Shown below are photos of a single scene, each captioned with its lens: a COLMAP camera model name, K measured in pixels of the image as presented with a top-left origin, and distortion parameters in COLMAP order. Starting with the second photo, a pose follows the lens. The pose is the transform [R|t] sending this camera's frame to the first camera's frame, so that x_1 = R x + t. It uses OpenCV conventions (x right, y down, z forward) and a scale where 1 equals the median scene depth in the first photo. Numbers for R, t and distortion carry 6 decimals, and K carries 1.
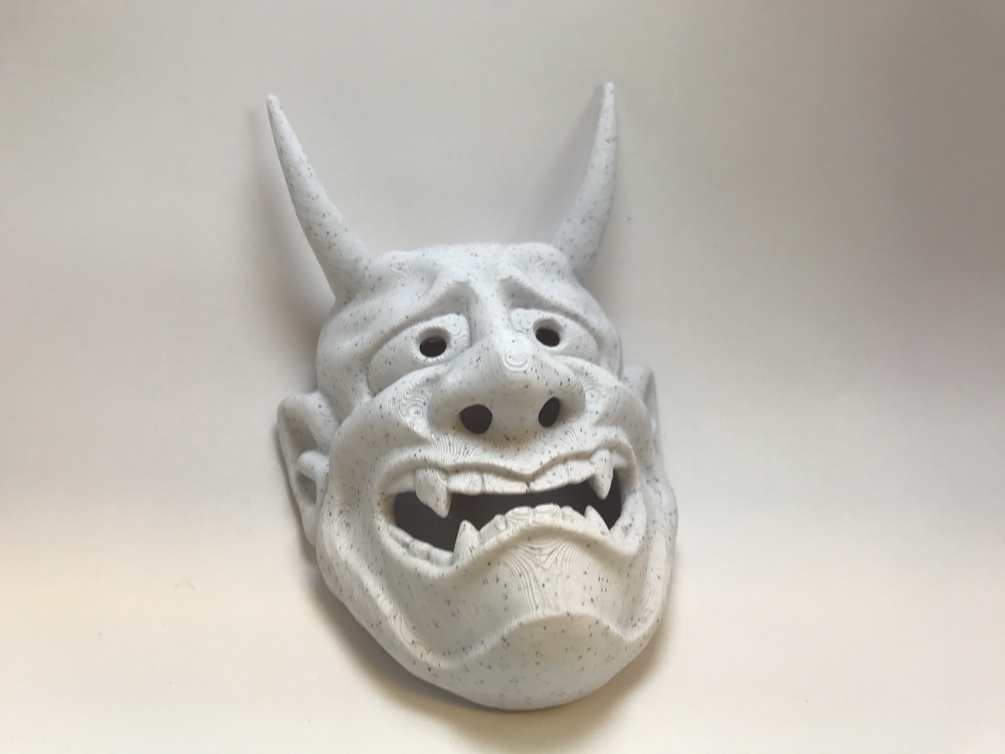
lens RADIAL K [[827.6, 0, 499.6], [0, 827.6, 320.6], [0, 0, 1]] dist [-0.006456, 0.016146]
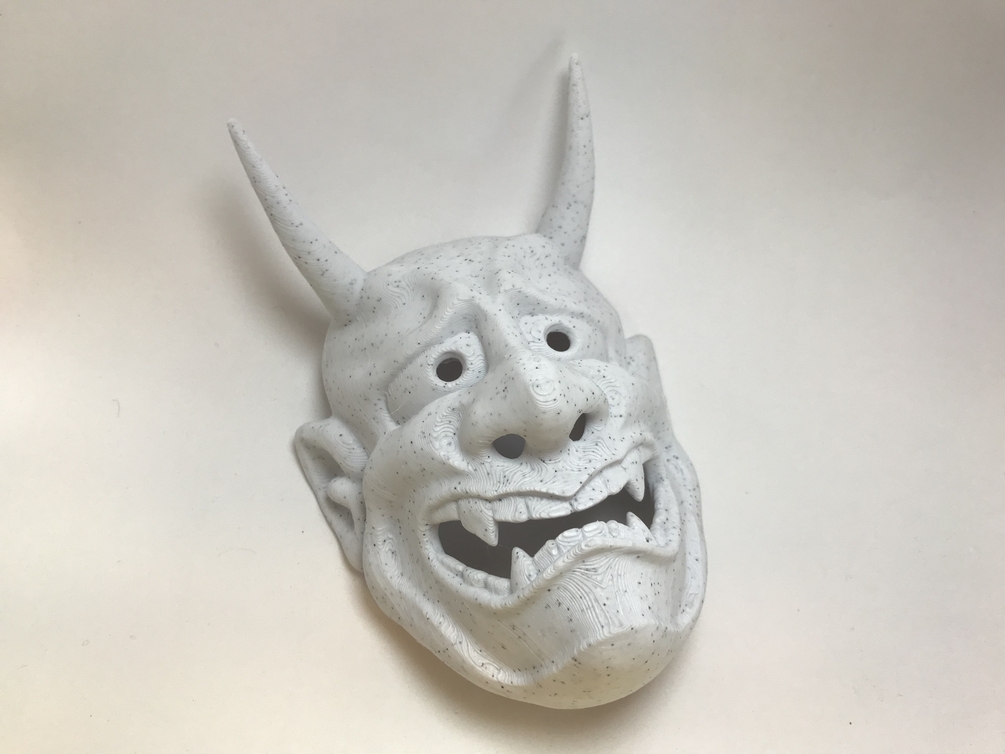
lens RADIAL K [[827.6, 0, 499.6], [0, 827.6, 320.6], [0, 0, 1]] dist [-0.006456, 0.016146]
pose [[0.988117, -0.142019, 0.058785, -0.077047], [0.133230, 0.982095, 0.133191, -0.166716], [-0.076649, -0.123776, 0.989345, 0.006888]]
